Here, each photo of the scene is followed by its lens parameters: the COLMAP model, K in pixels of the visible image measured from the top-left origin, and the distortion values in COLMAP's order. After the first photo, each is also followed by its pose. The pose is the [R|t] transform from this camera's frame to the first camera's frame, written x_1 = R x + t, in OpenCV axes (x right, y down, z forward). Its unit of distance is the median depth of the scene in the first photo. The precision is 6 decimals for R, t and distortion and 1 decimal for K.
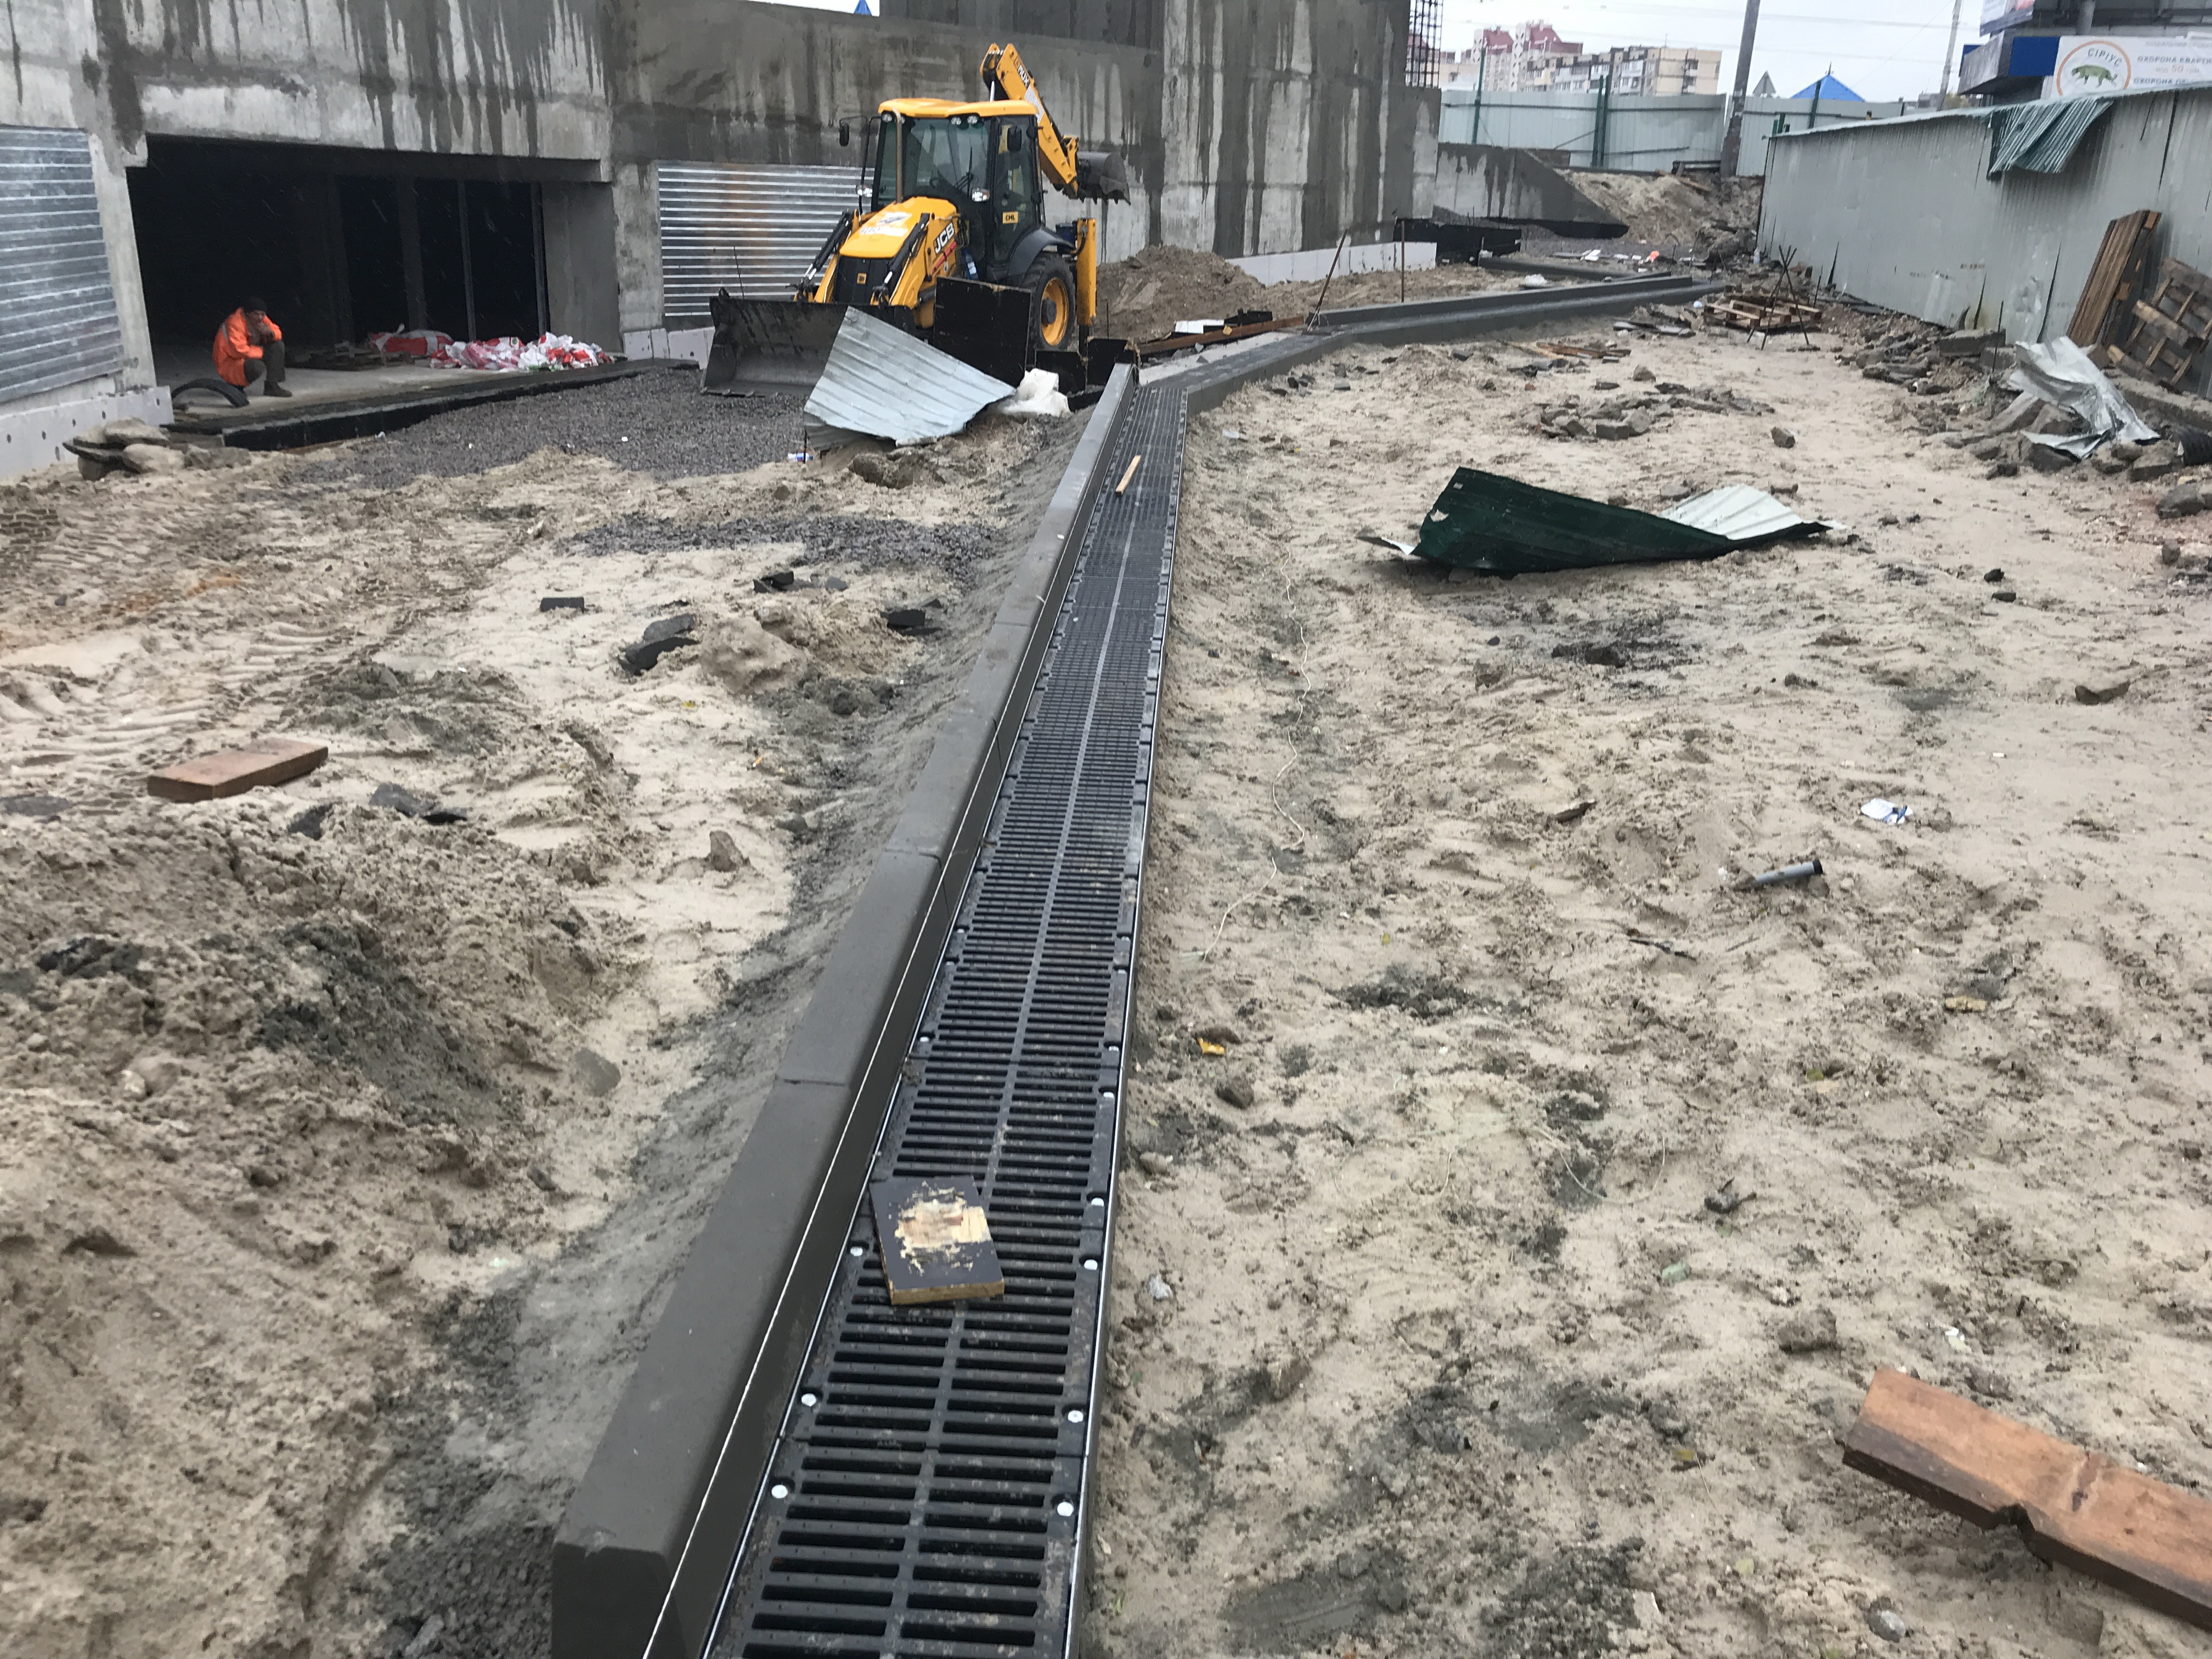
lens RADIAL K [[1835.2, 0, 1072.1], [0, 1835.2, 829.7], [0, 0, 1]] dist [-0.003186, -0.012714]
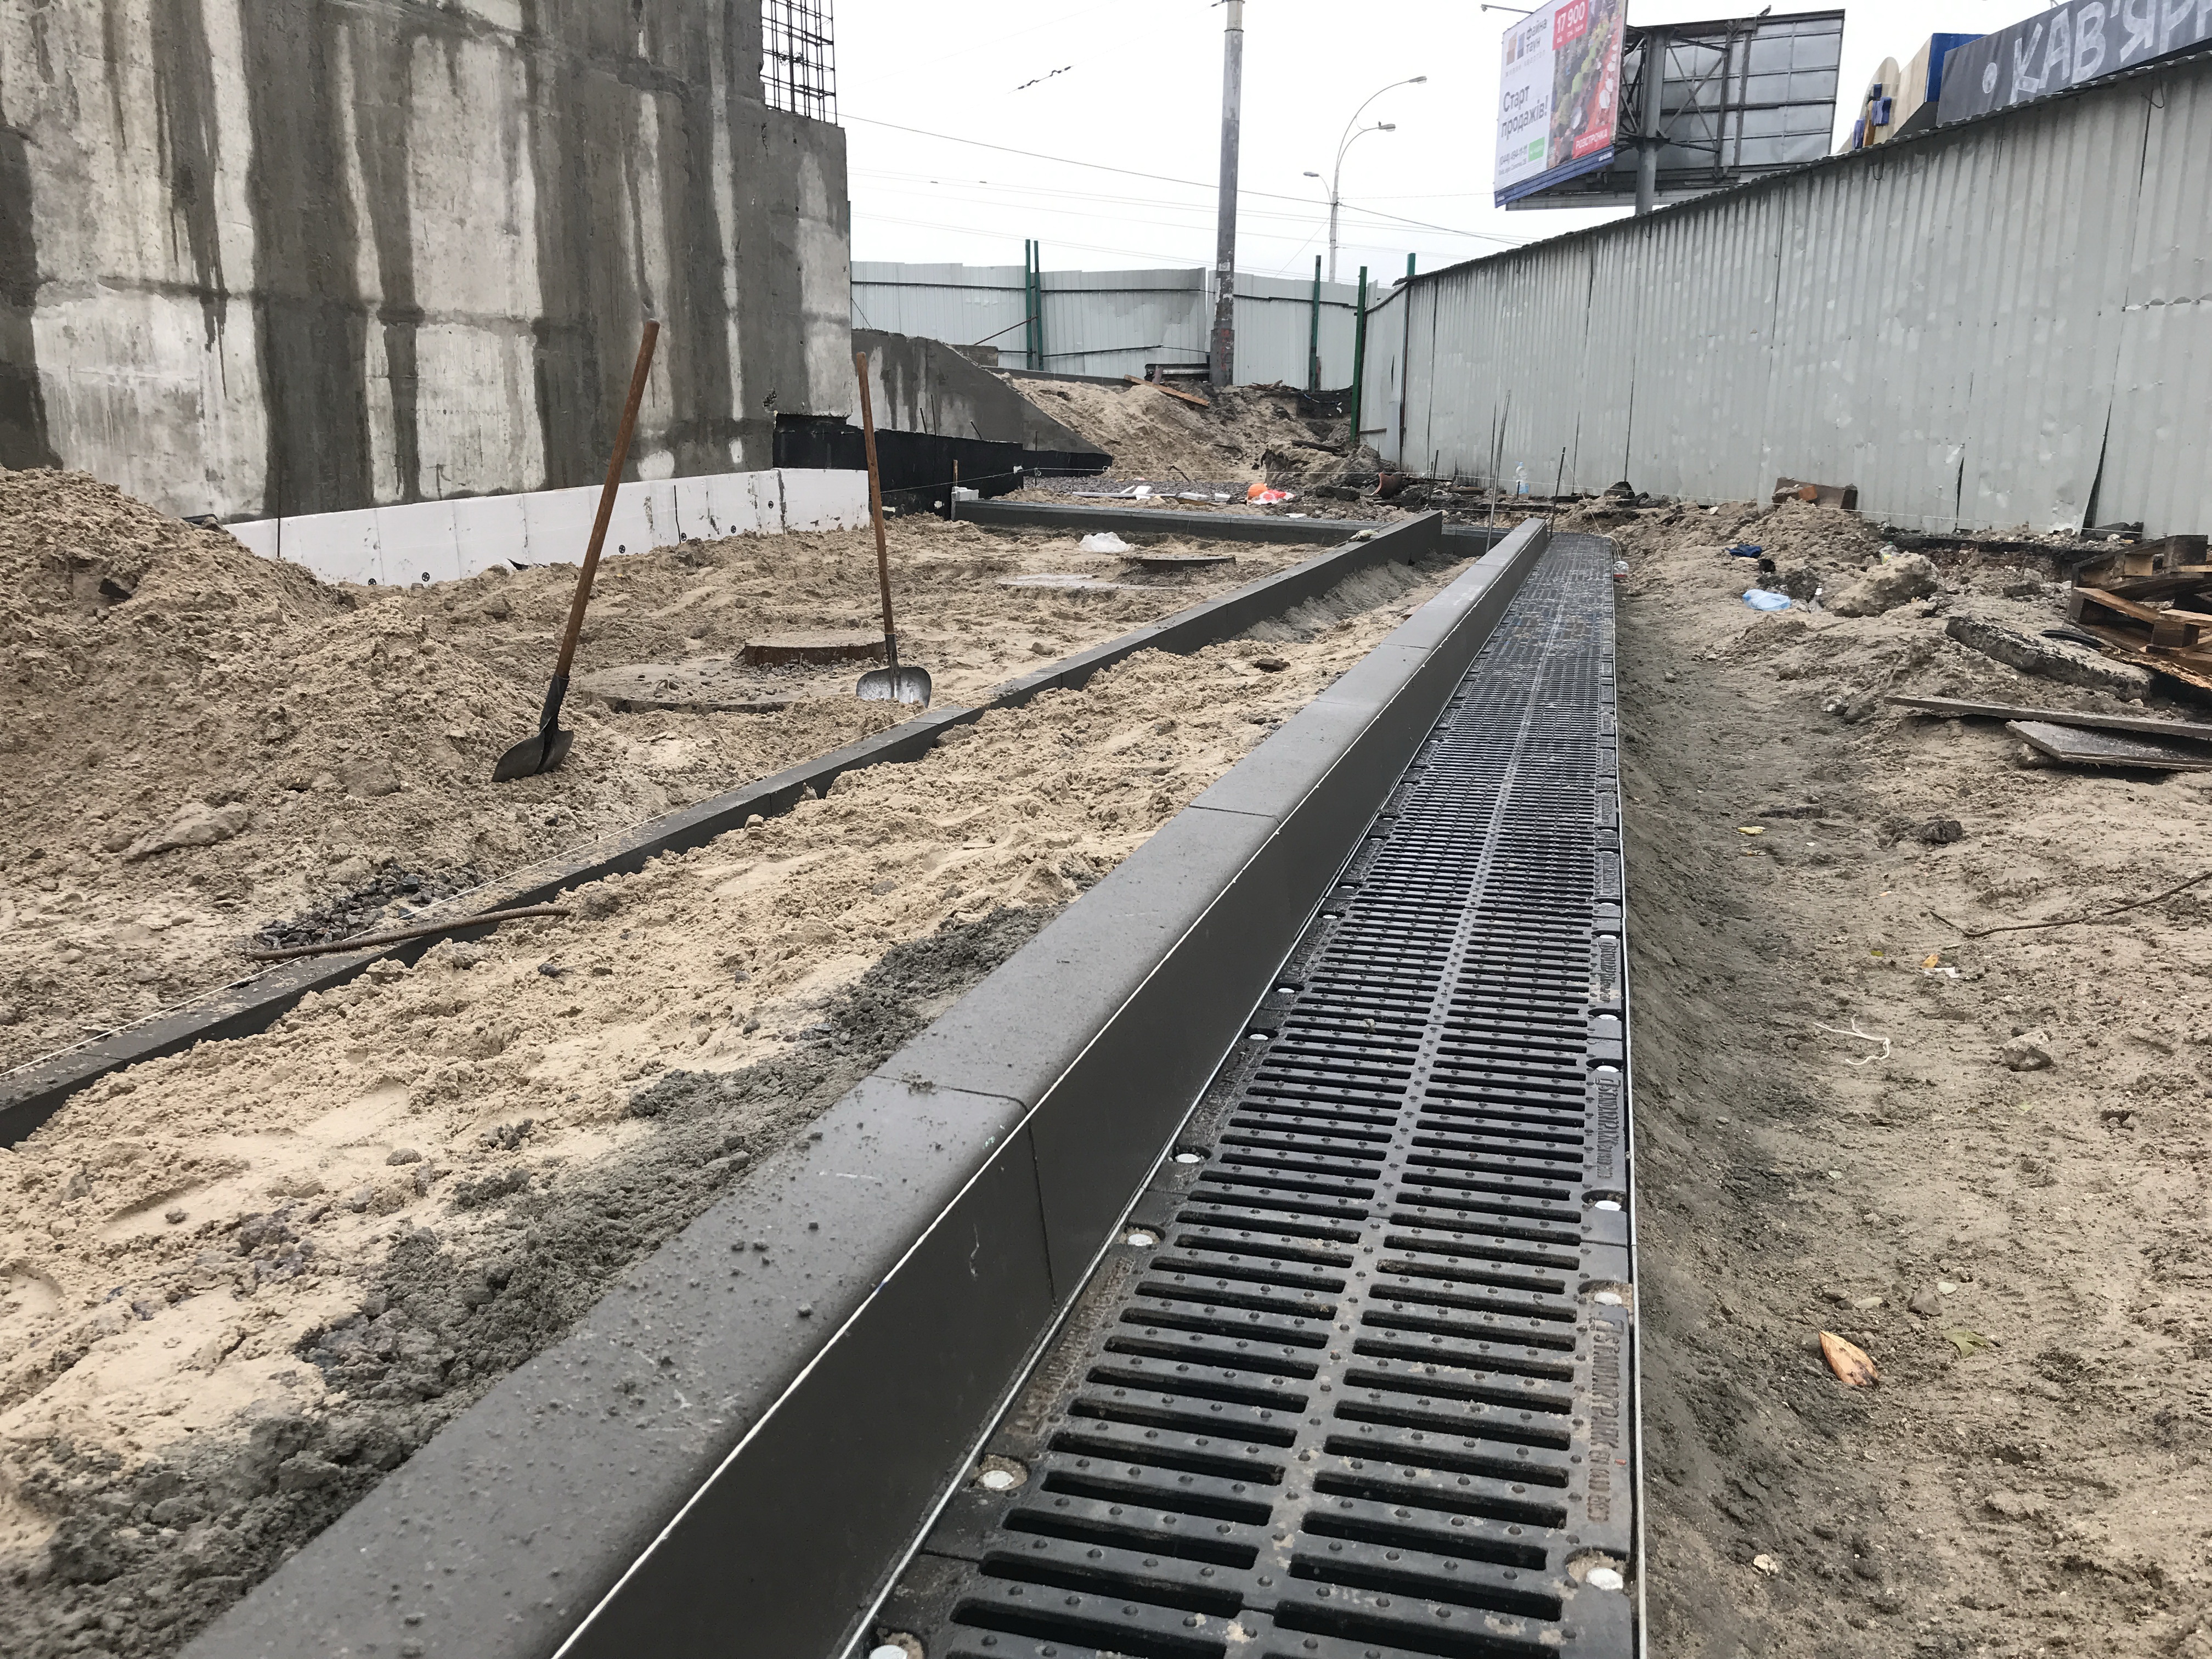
lens RADIAL K [[1835.2, 0, 1072.1], [0, 1835.2, 829.7], [0, 0, 1]] dist [-0.003186, -0.012714]
pose [[0.936430, -0.086139, 0.340115, 0.089233], [0.132364, 0.984496, -0.115097, -0.182520], [-0.324928, 0.152800, 0.933313, 0.603363]]
